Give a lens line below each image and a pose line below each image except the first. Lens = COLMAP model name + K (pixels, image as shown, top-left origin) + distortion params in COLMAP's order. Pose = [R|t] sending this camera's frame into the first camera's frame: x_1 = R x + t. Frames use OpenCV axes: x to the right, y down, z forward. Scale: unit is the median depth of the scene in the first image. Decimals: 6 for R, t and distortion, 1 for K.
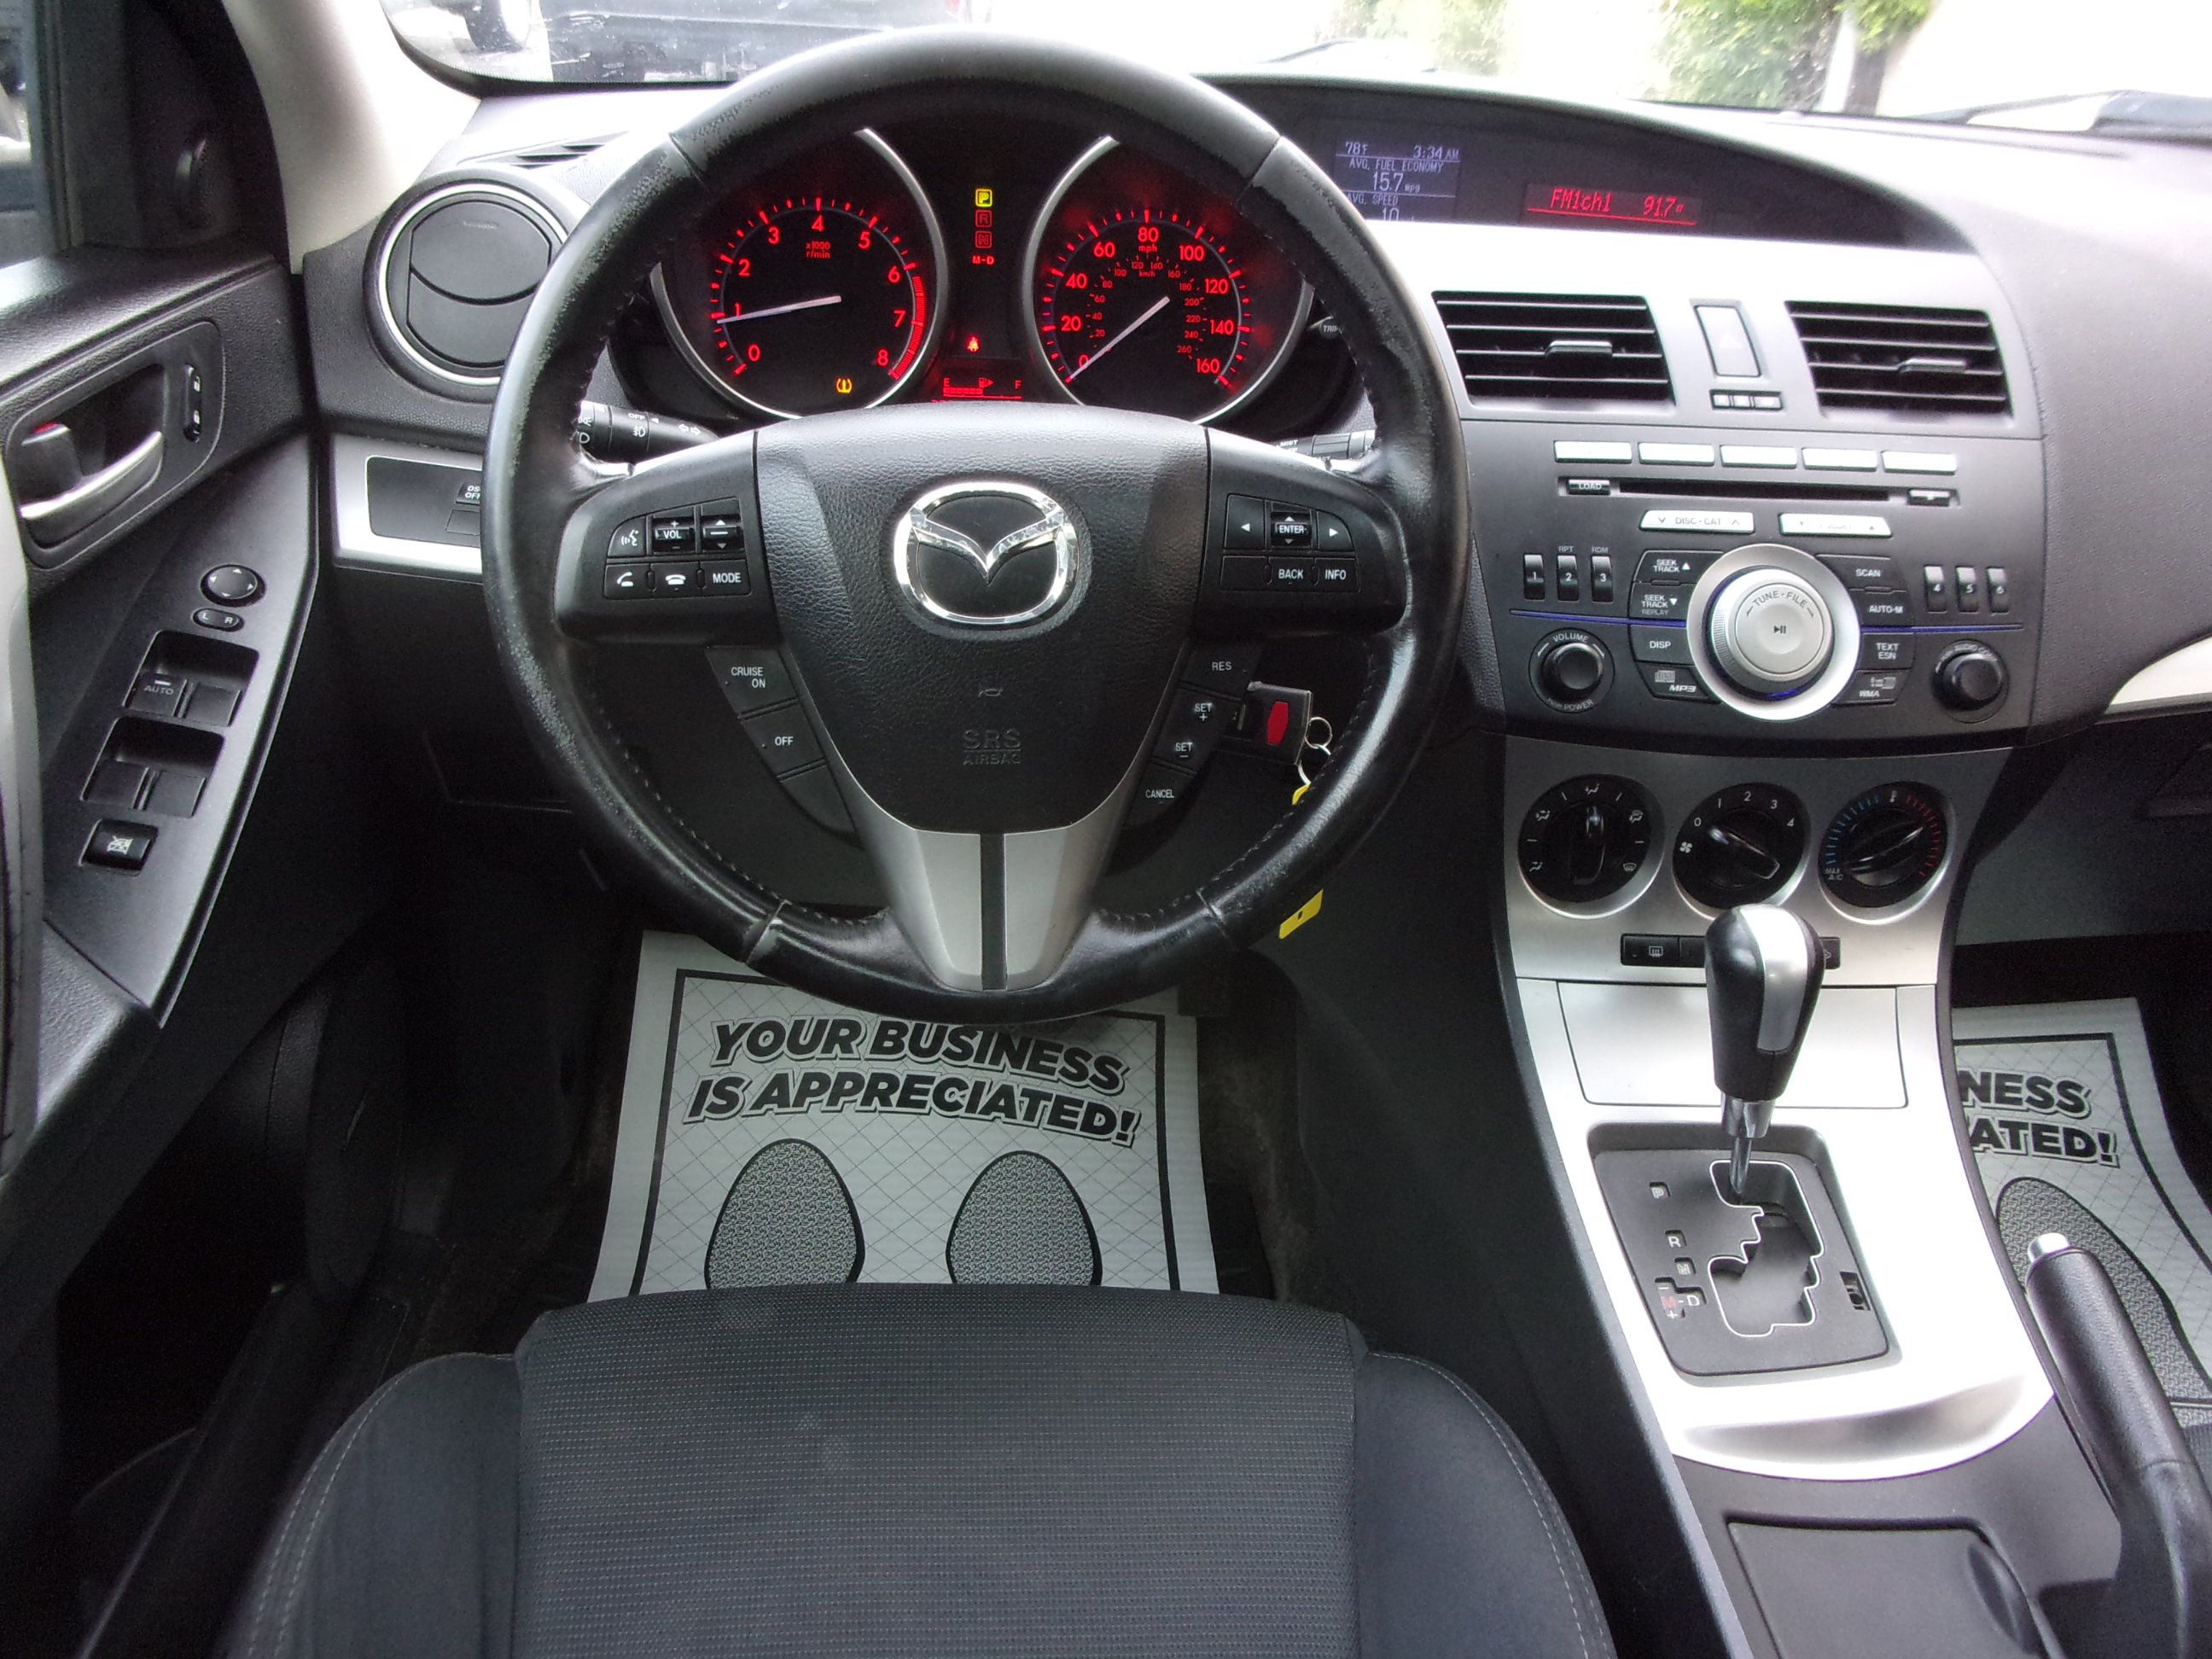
lens RADIAL K [[1851.0, 0, 1106.0], [0, 1851.0, 829.5], [0, 0, 1]] dist [-0.013950, -0.006037]
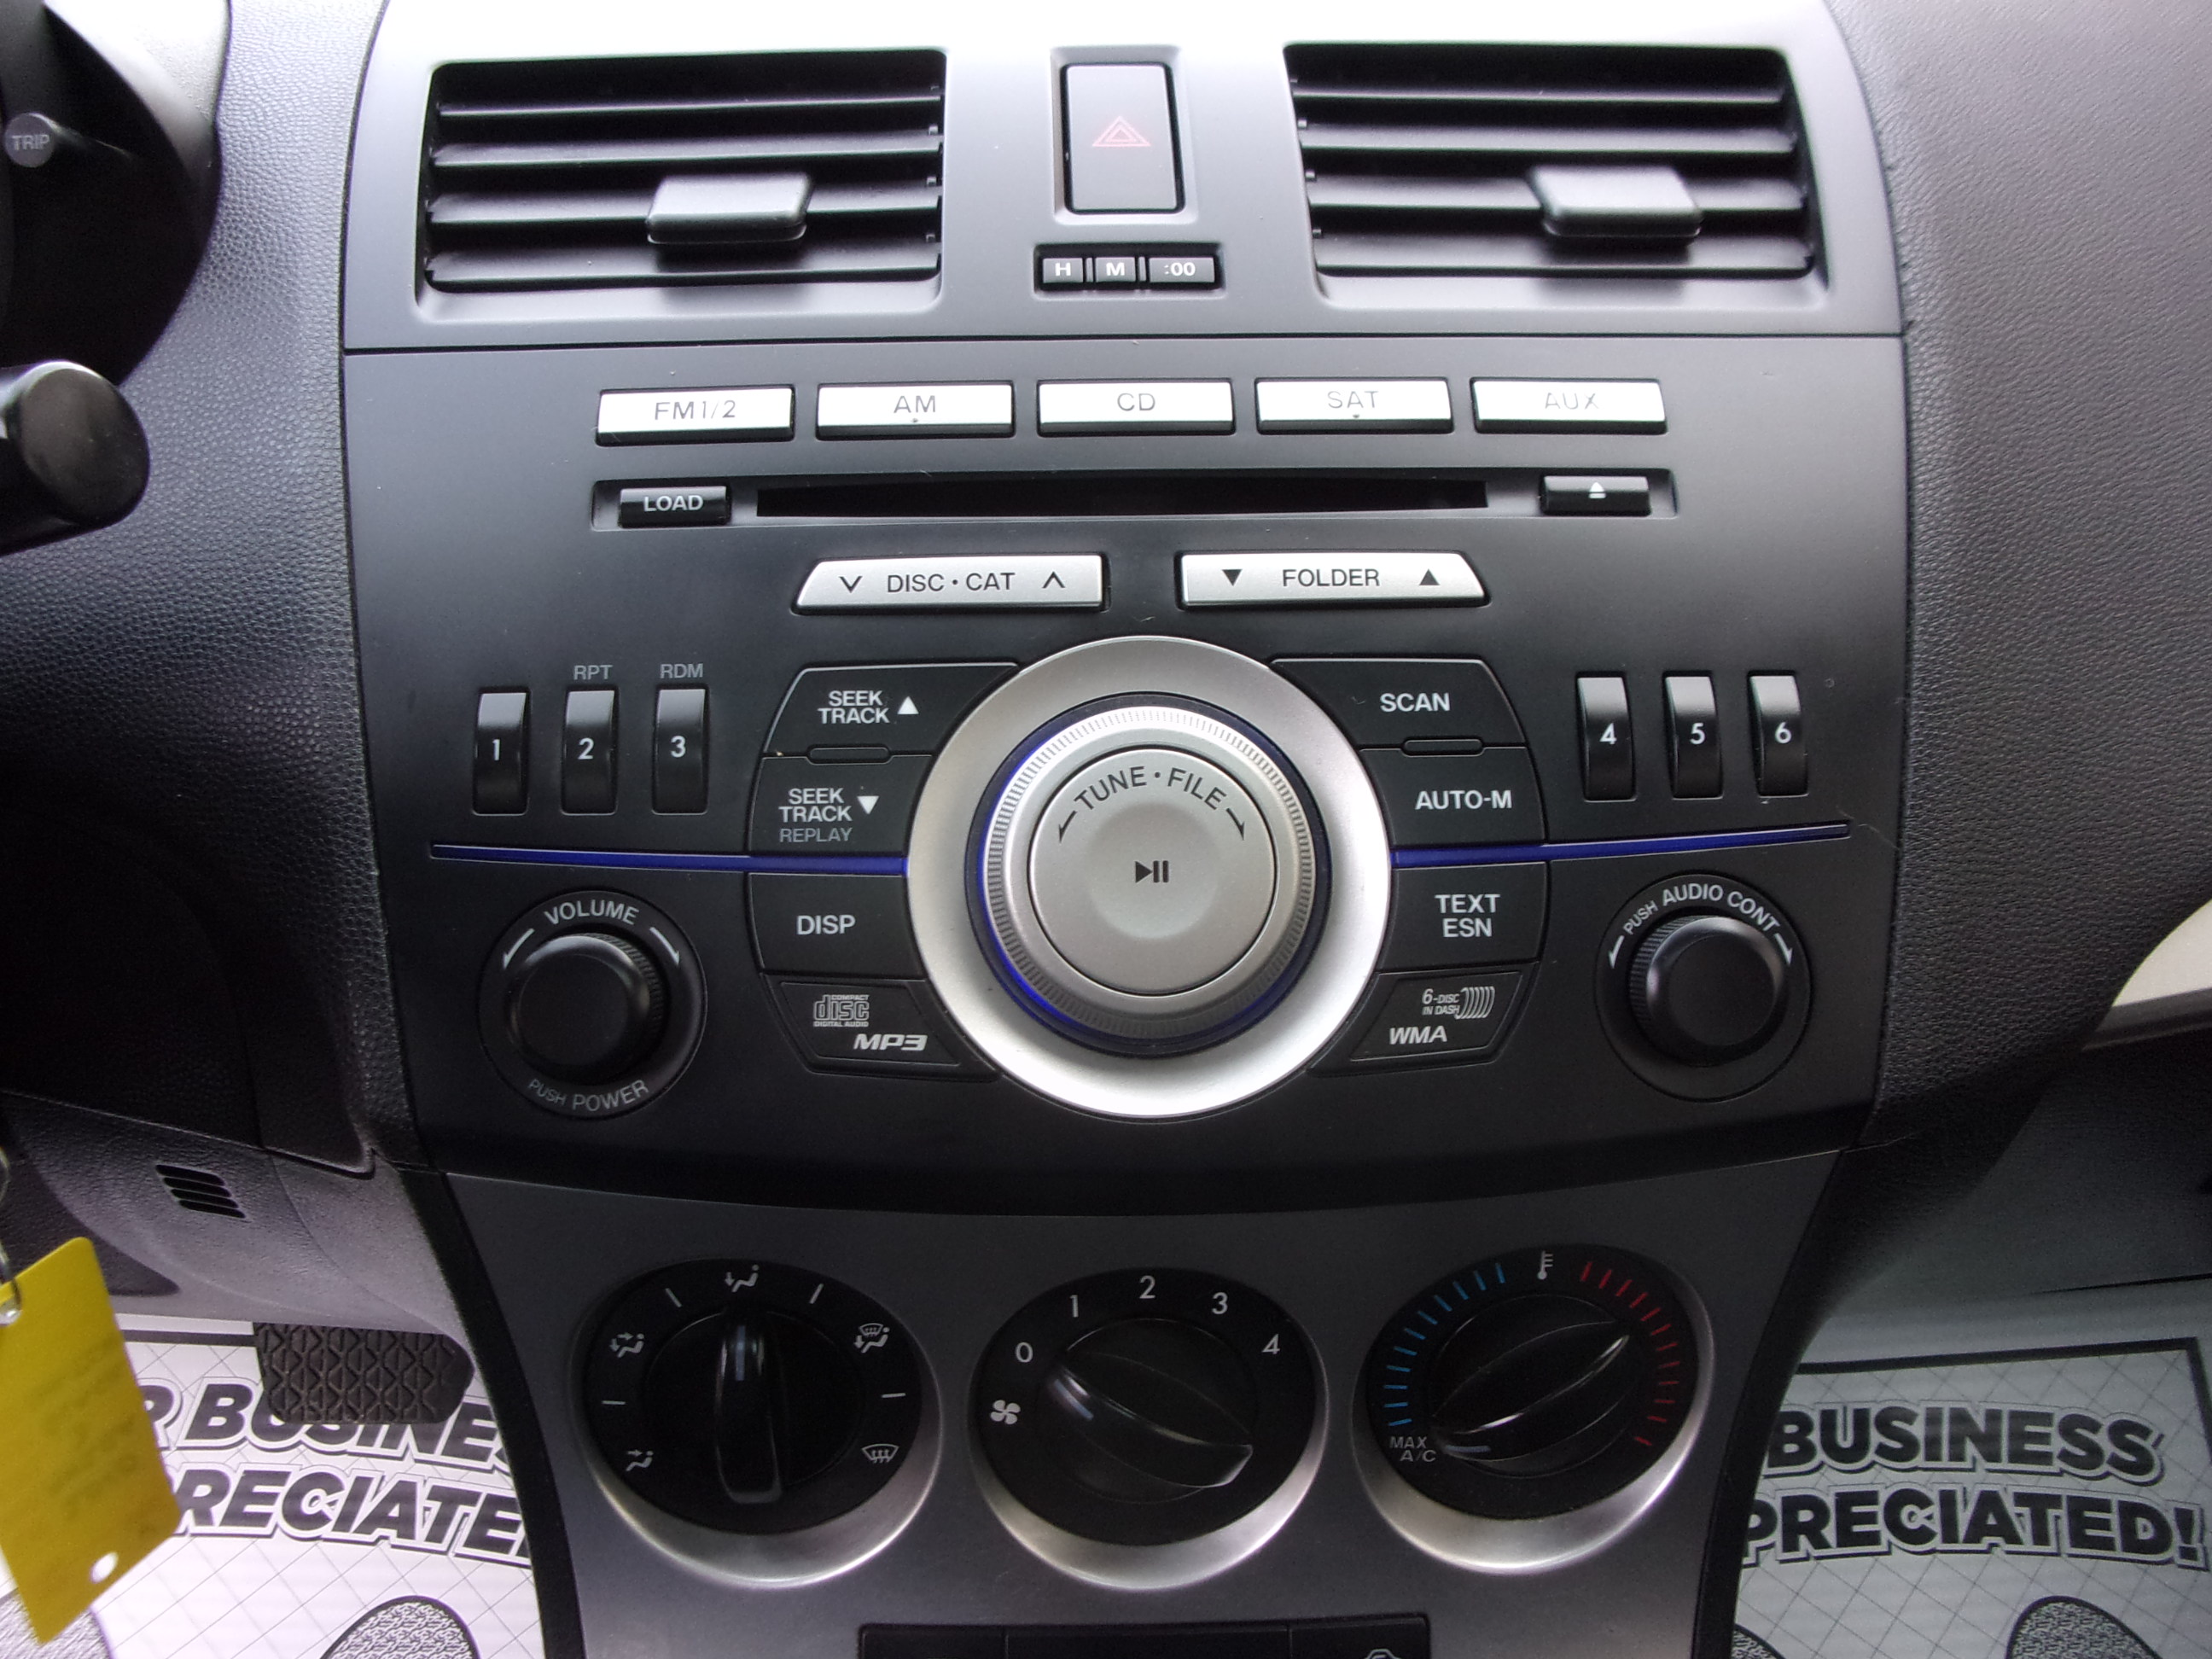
lens RADIAL K [[1841.6, 0, 1106.0], [0, 1841.6, 829.5], [0, 0, 1]] dist [-0.040443, -0.012556]
pose [[0.998061, -0.032921, -0.052817, 0.366694], [0.032022, 0.999329, -0.017779, -0.108102], [0.053367, 0.016053, 0.998446, 0.623674]]
